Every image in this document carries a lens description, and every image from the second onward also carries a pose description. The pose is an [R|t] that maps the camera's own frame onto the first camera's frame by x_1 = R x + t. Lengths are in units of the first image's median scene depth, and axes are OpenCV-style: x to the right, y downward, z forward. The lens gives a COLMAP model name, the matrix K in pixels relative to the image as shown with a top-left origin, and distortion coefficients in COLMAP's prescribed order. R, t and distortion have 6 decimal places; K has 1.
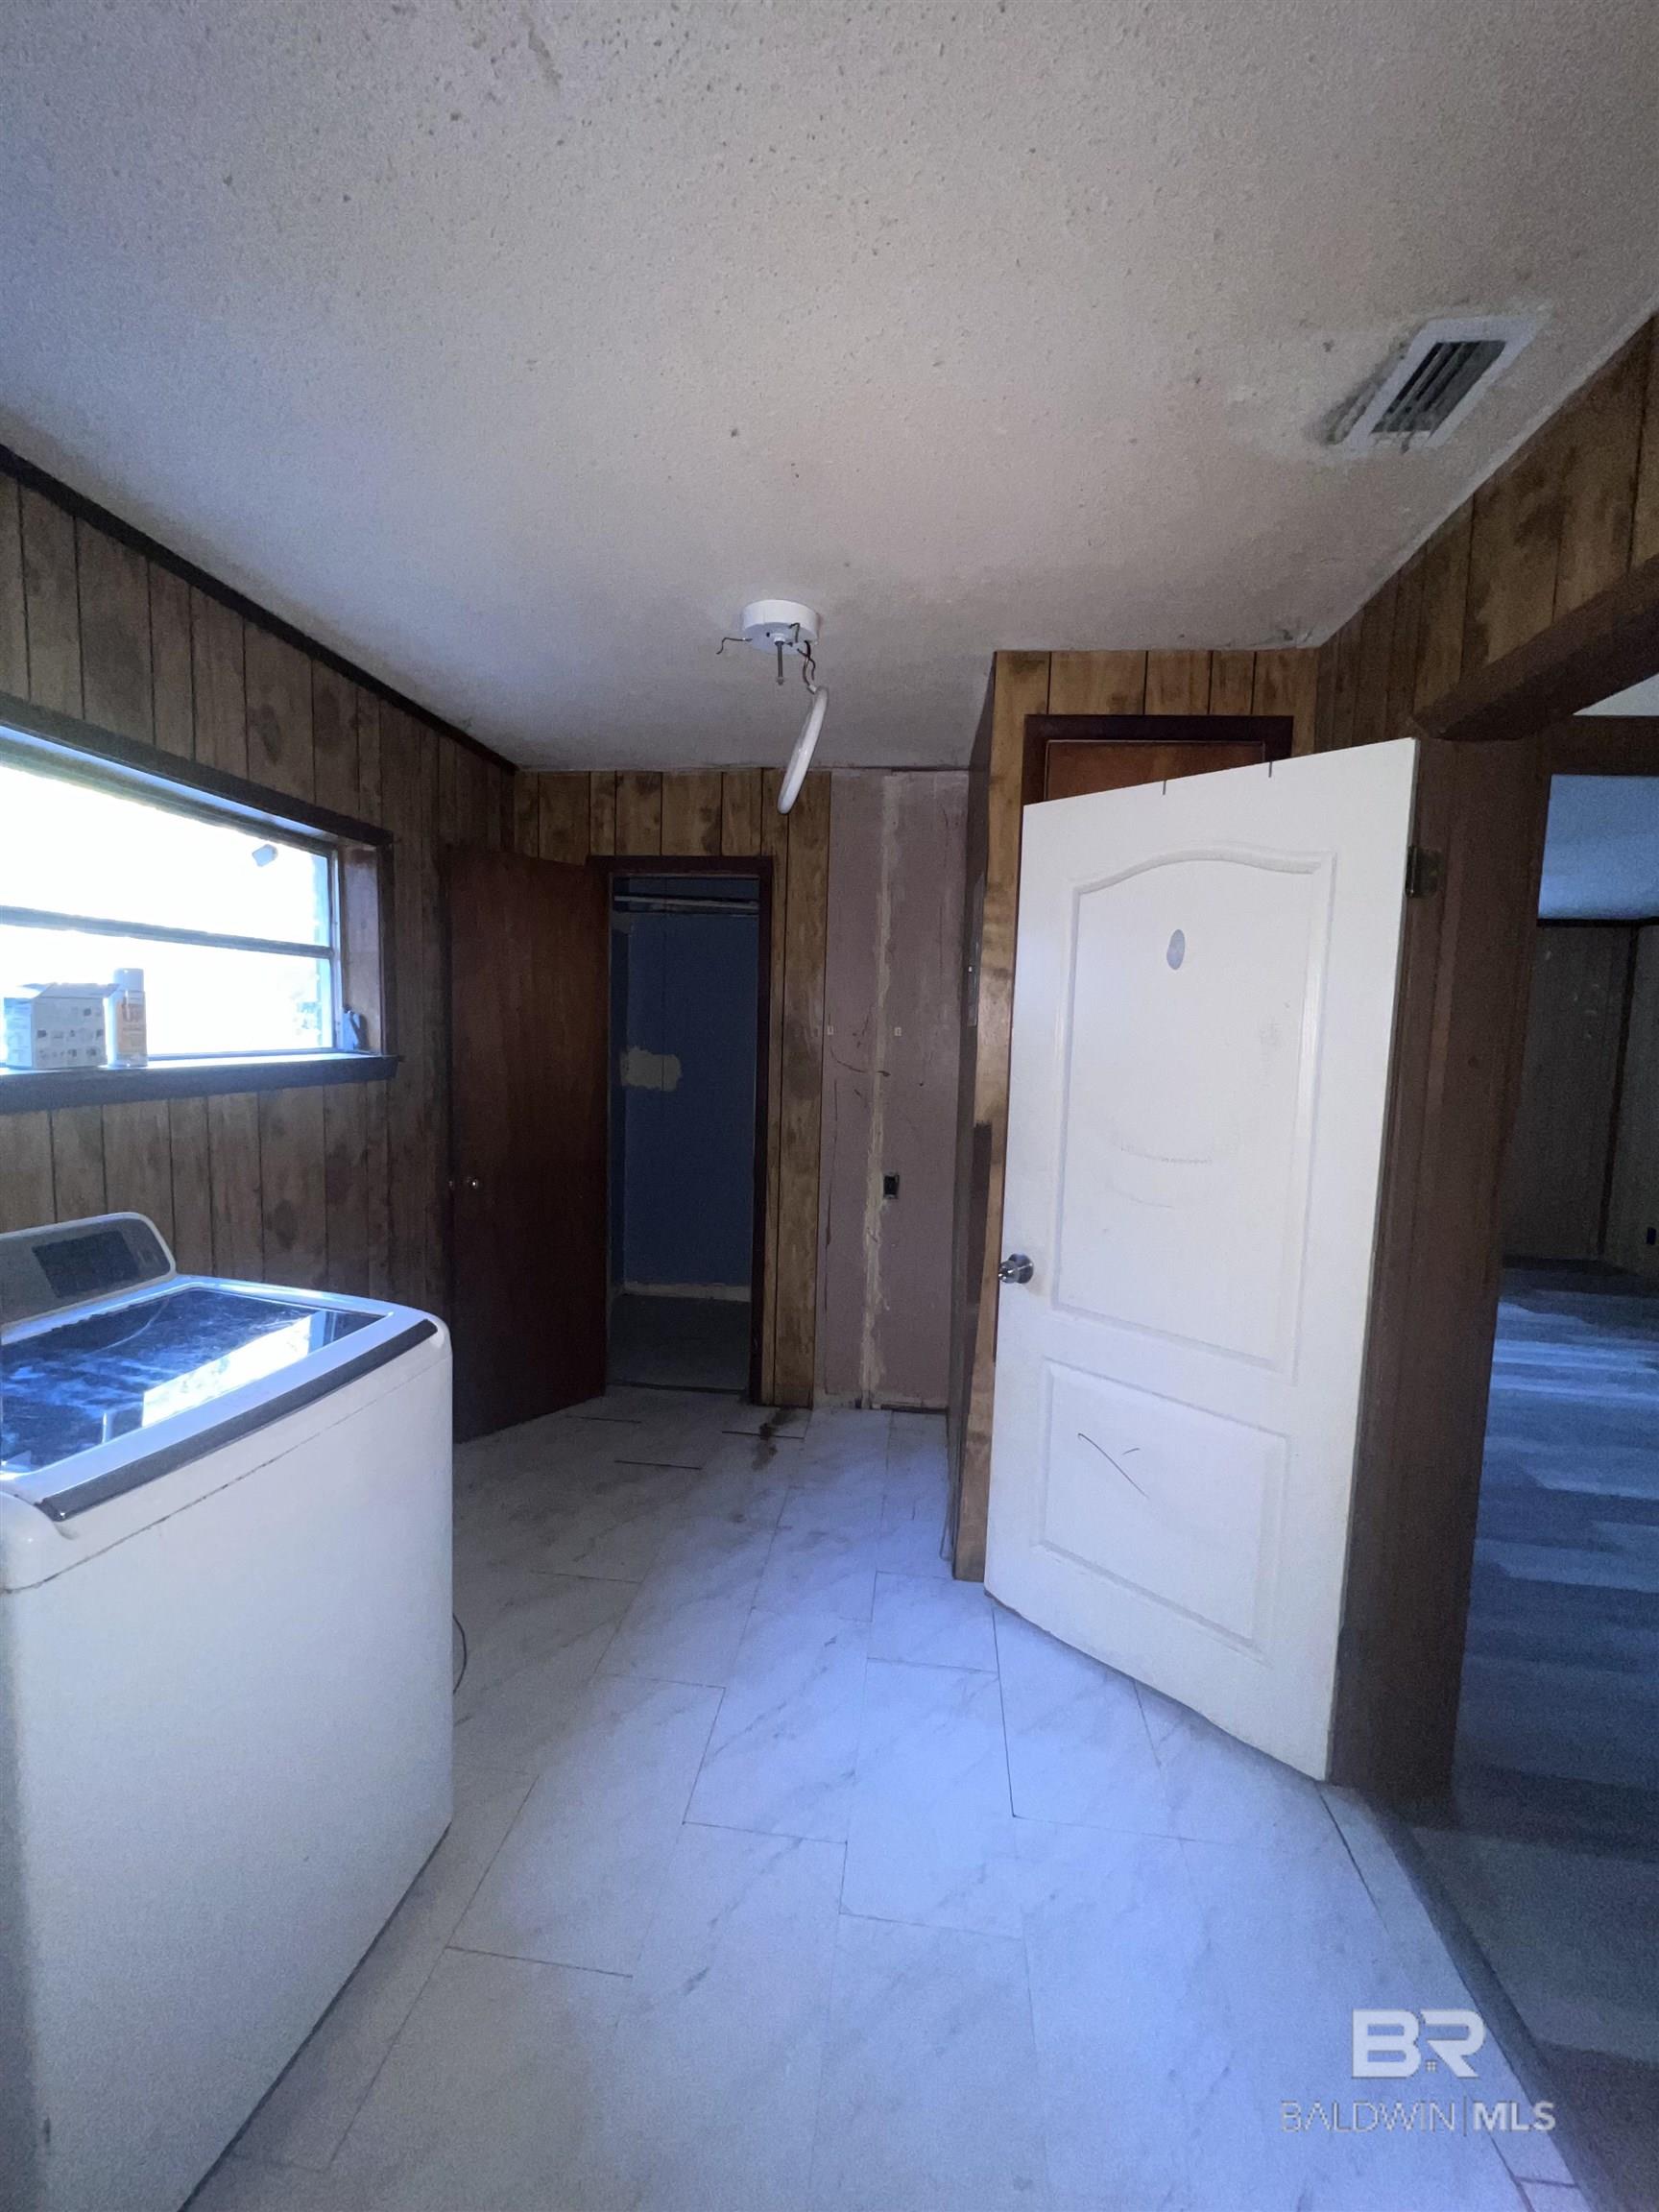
lens RADIAL K [[882.4, 0, 836.8], [0, 882.4, 1101.5], [0, 0, 1]] dist [0.001049, 0.000128]
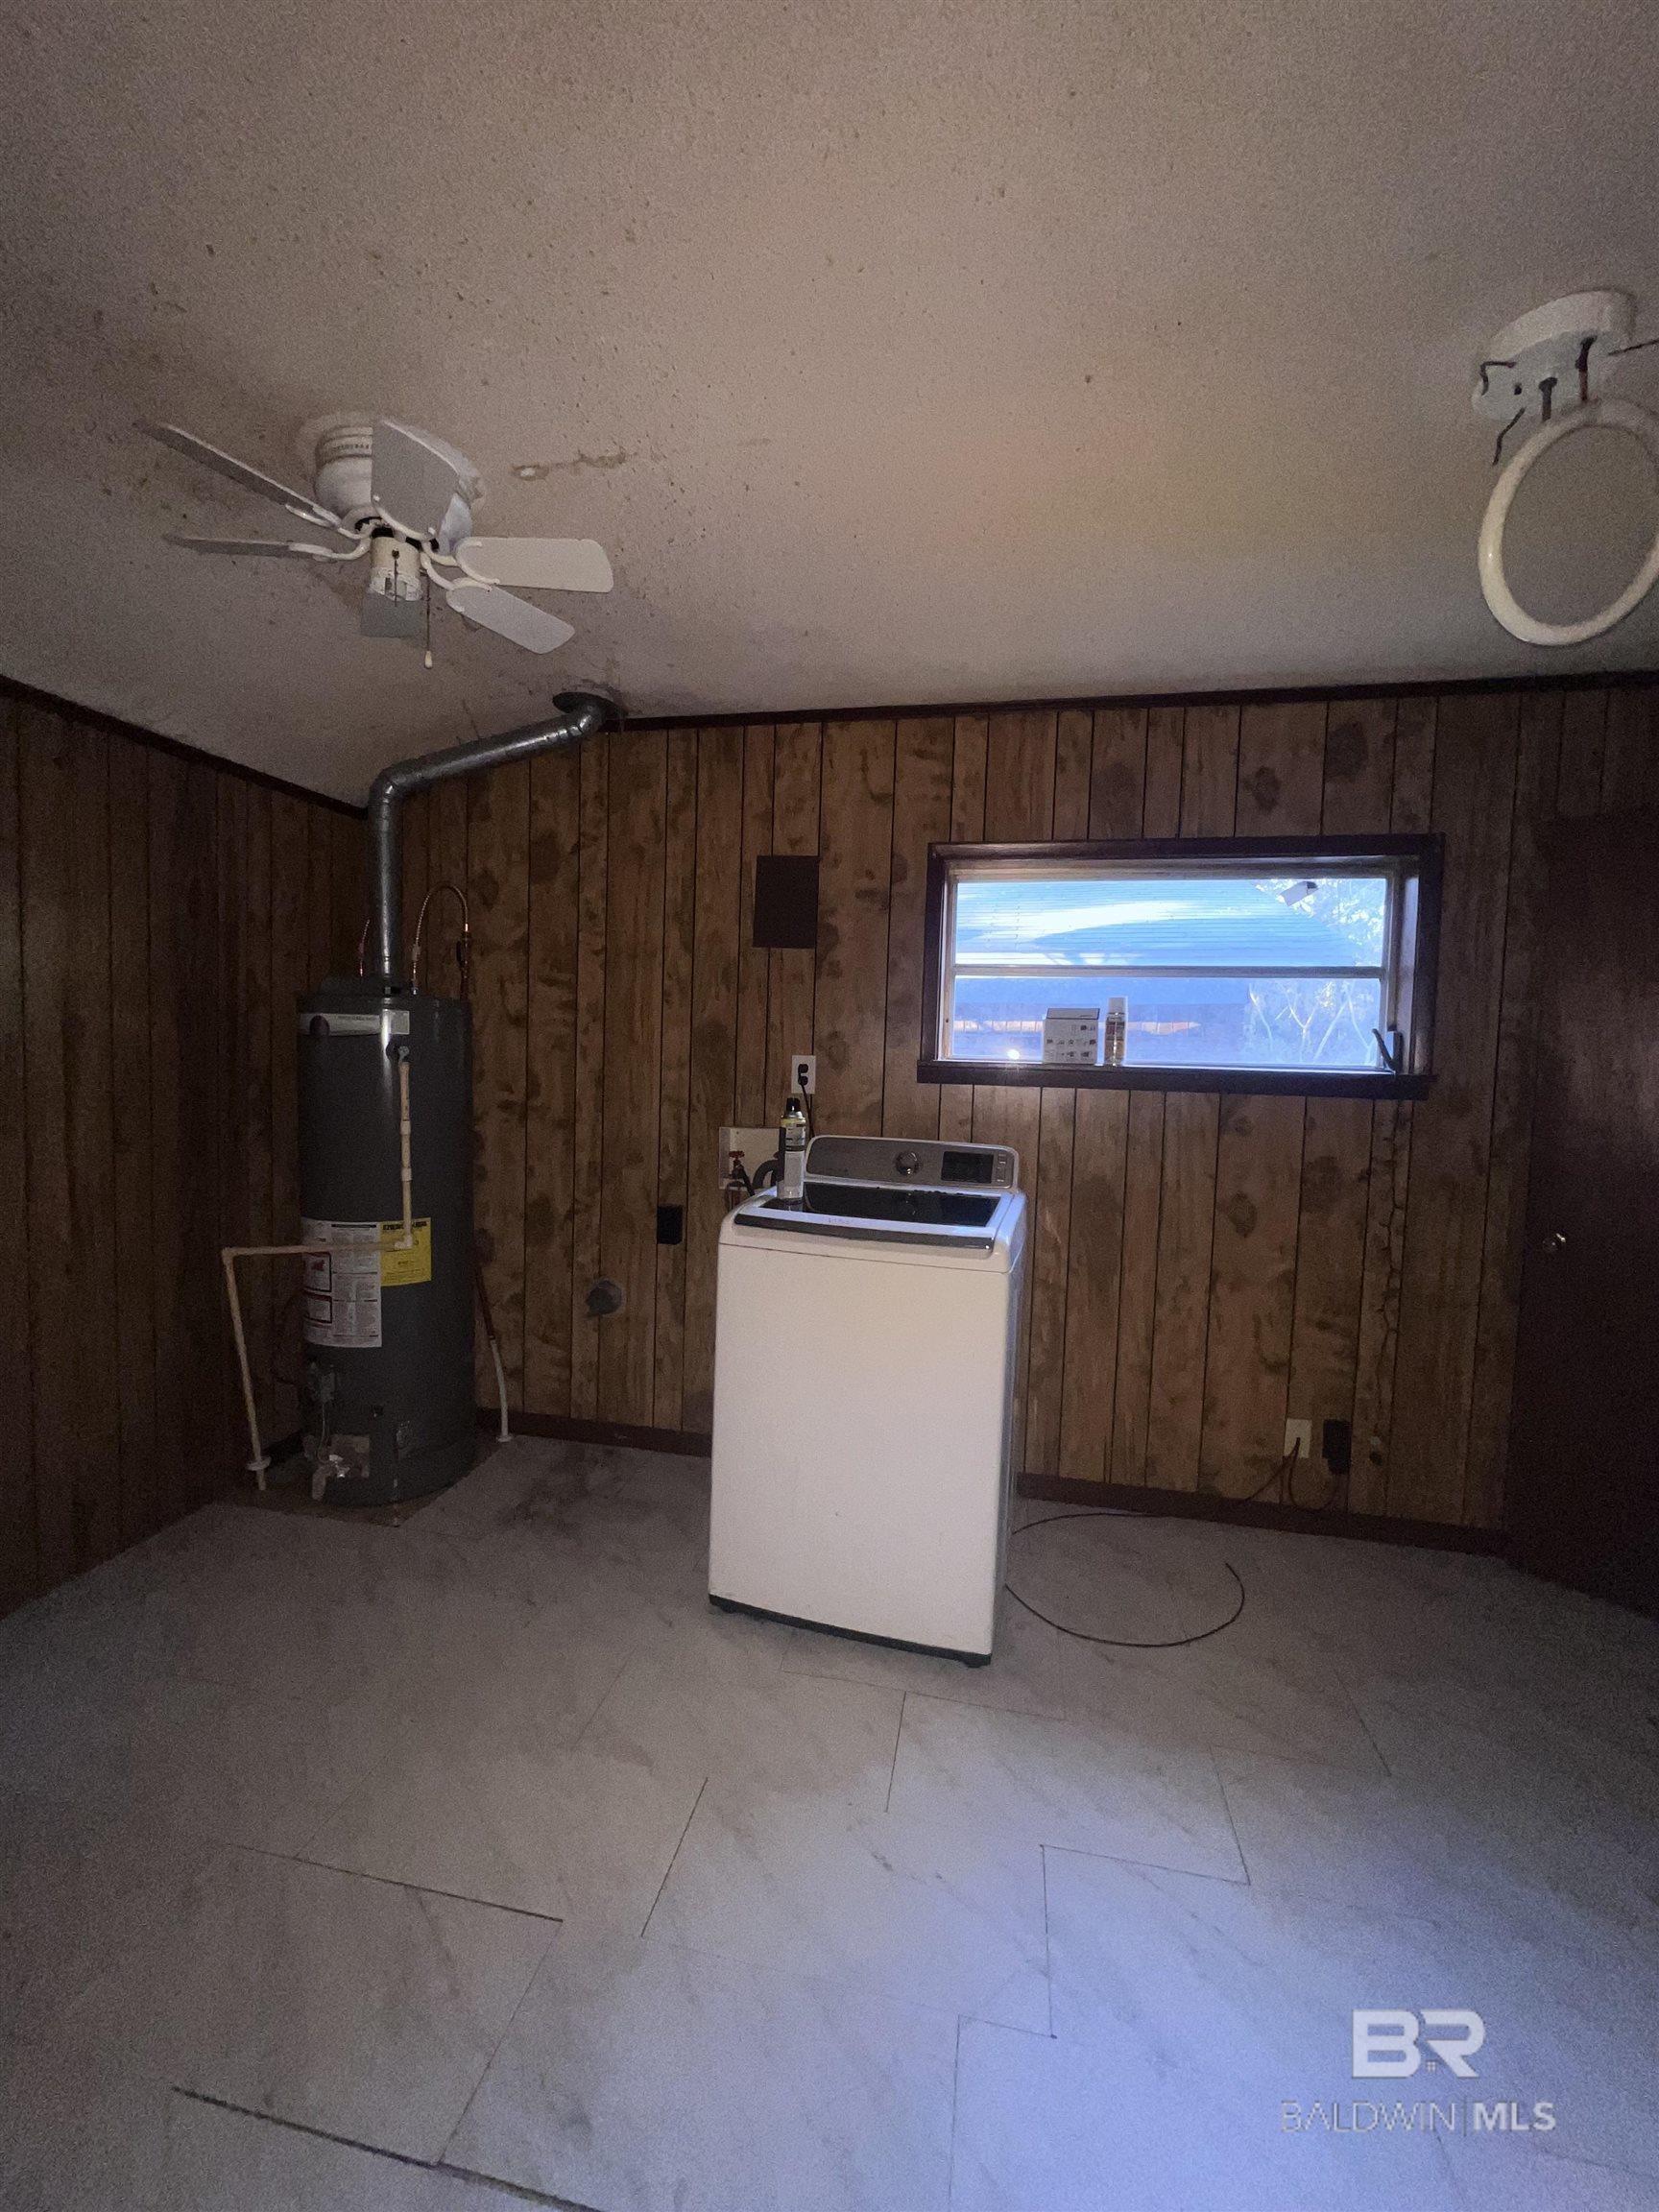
lens RADIAL K [[882.4, 0, 836.8], [0, 882.4, 1101.5], [0, 0, 1]] dist [0.001049, 0.000128]
pose [[-0.073926, 0.015121, -0.997149, 0.562337], [-0.116666, 0.992888, 0.023706, 0.030743], [0.990416, 0.118086, -0.071636, 0.563002]]
